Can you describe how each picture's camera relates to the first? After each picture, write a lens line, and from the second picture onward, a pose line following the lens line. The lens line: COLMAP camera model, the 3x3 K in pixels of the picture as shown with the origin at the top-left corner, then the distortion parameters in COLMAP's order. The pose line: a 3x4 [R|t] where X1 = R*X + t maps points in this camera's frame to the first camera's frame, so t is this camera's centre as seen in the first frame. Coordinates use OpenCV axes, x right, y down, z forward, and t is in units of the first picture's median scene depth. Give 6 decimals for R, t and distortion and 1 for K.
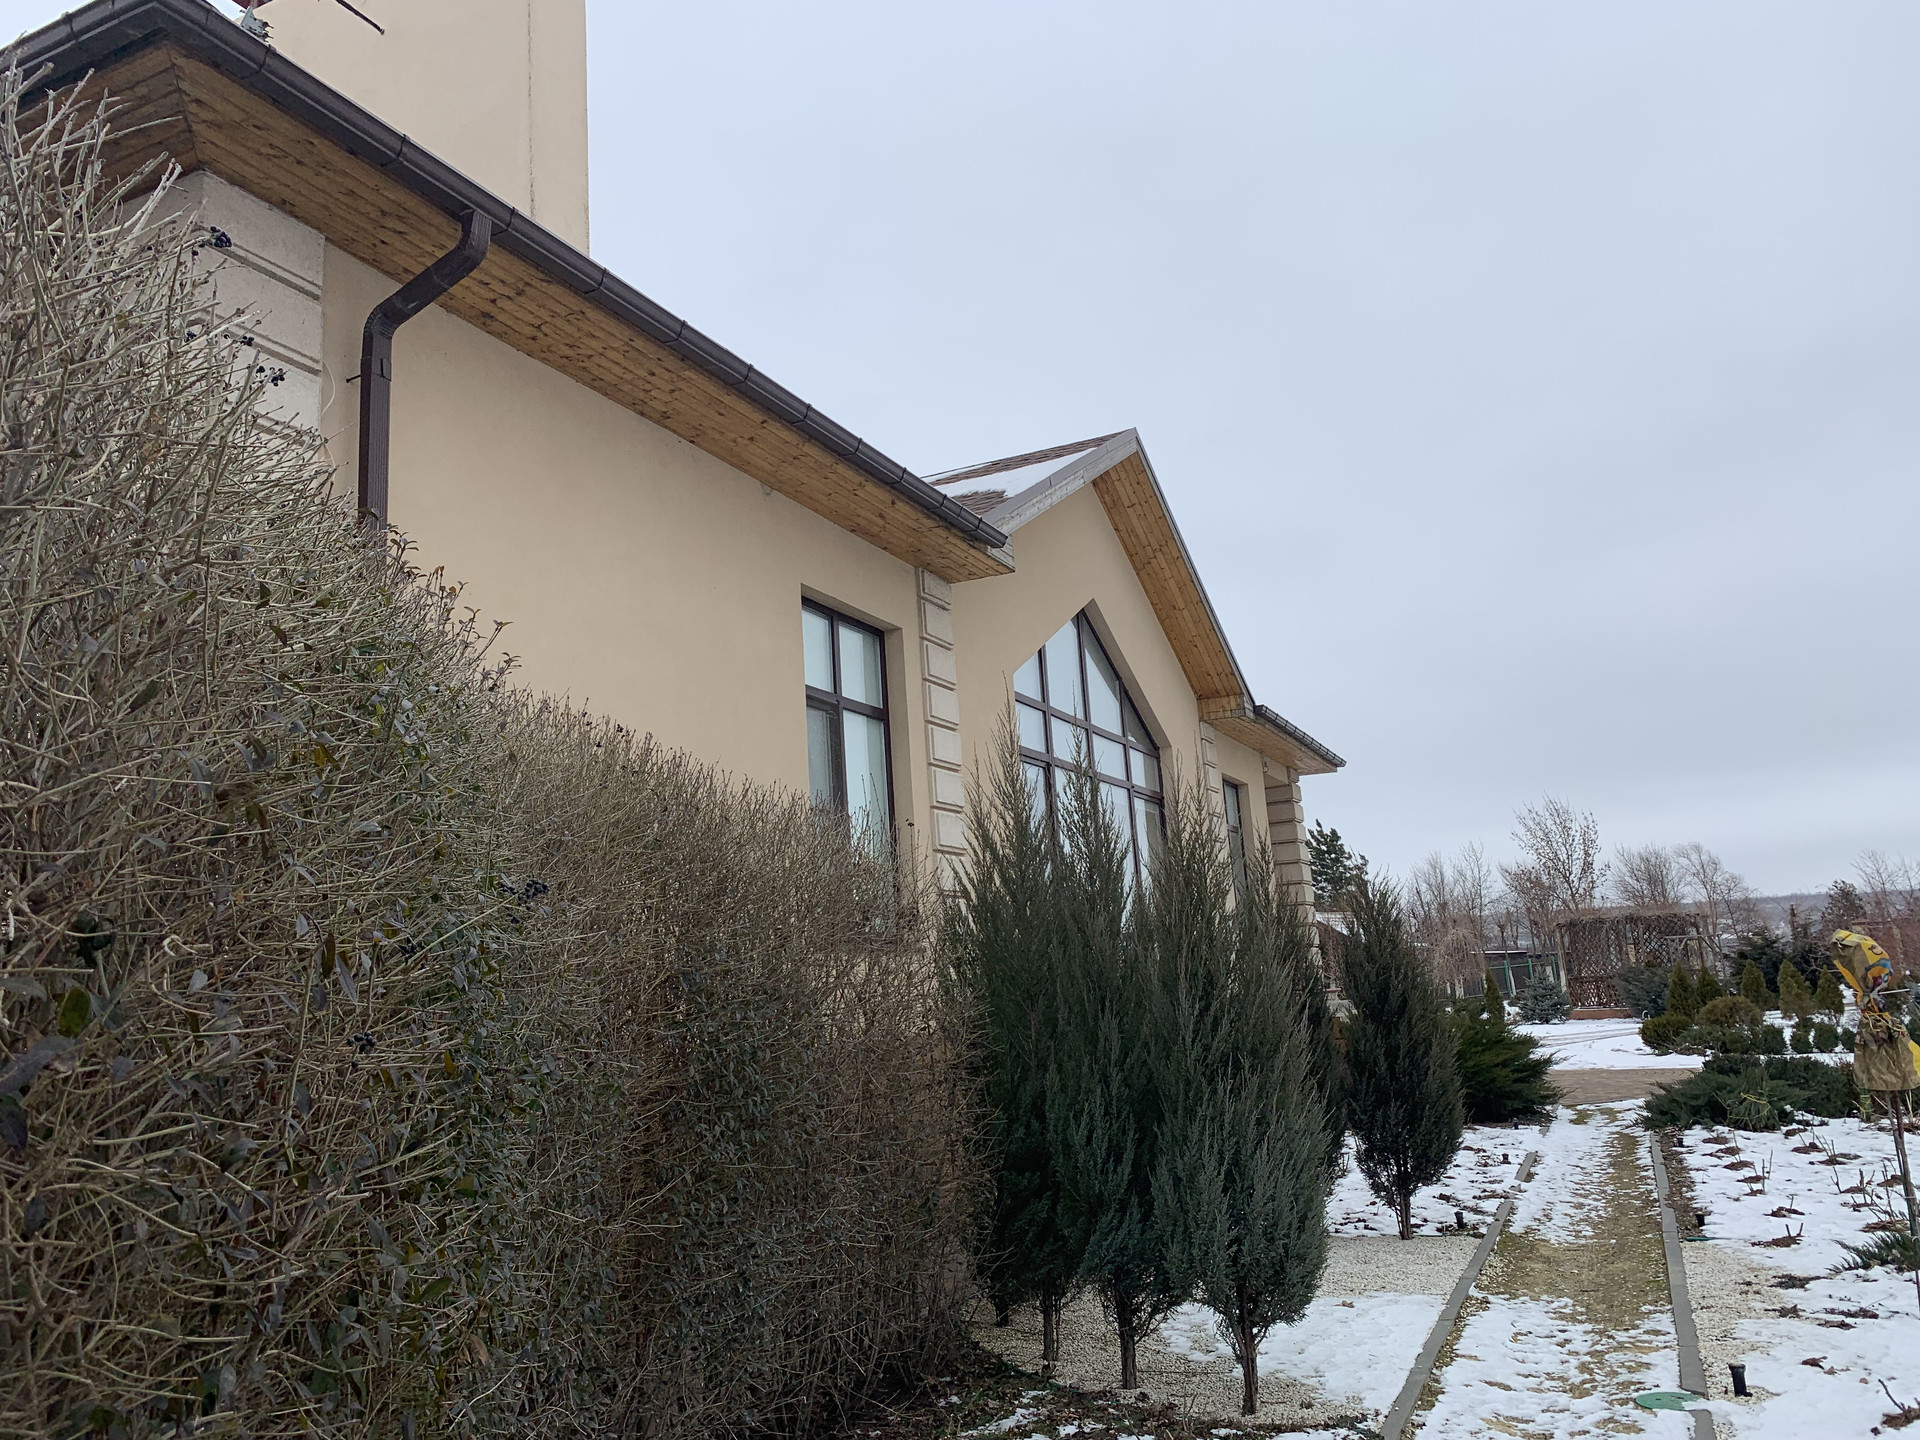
lens RADIAL K [[1462.0, 0, 955.6], [0, 1462.0, 721.5], [0, 0, 1]] dist [-0.002645, 0.006827]
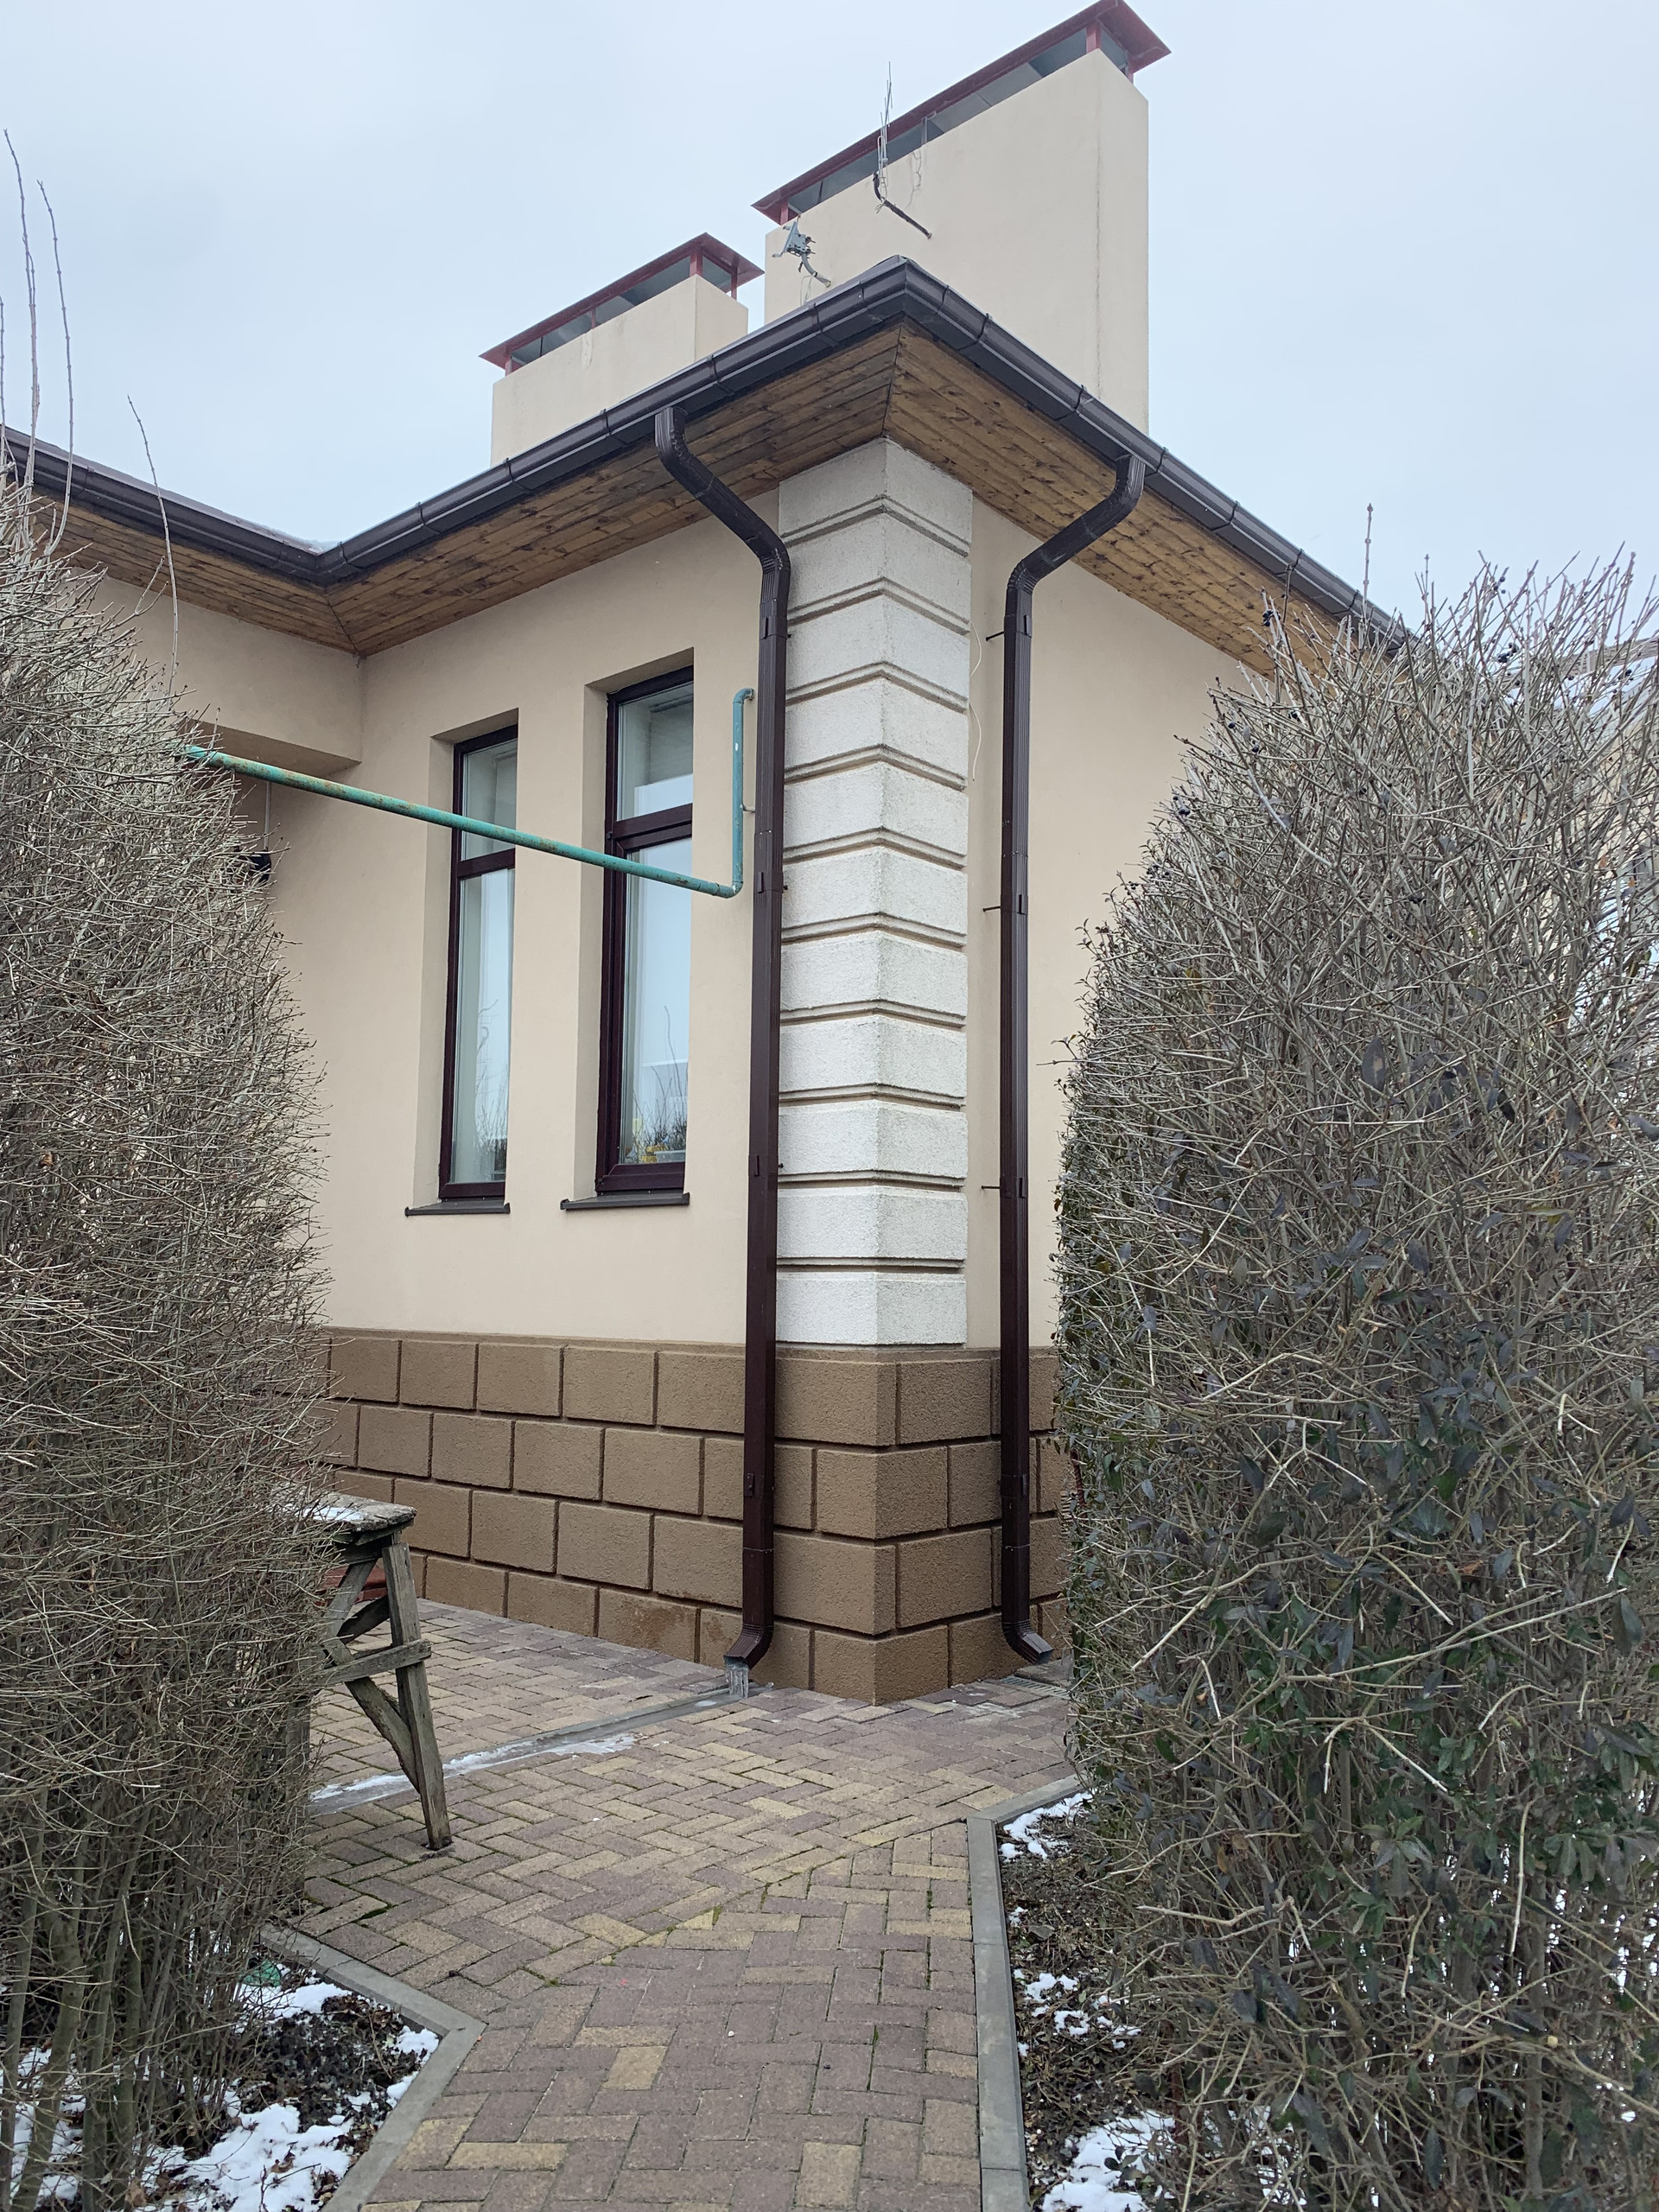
lens RADIAL K [[1684.4, 0, 828.0], [0, 1684.4, 1115.1], [0, 0, 1]] dist [-0.002645, 0.006827]
pose [[0.957237, 0.047590, -0.285365, -0.179635], [-0.020419, 0.995031, 0.097445, -0.019993], [0.288585, -0.087451, 0.953452, -0.153973]]
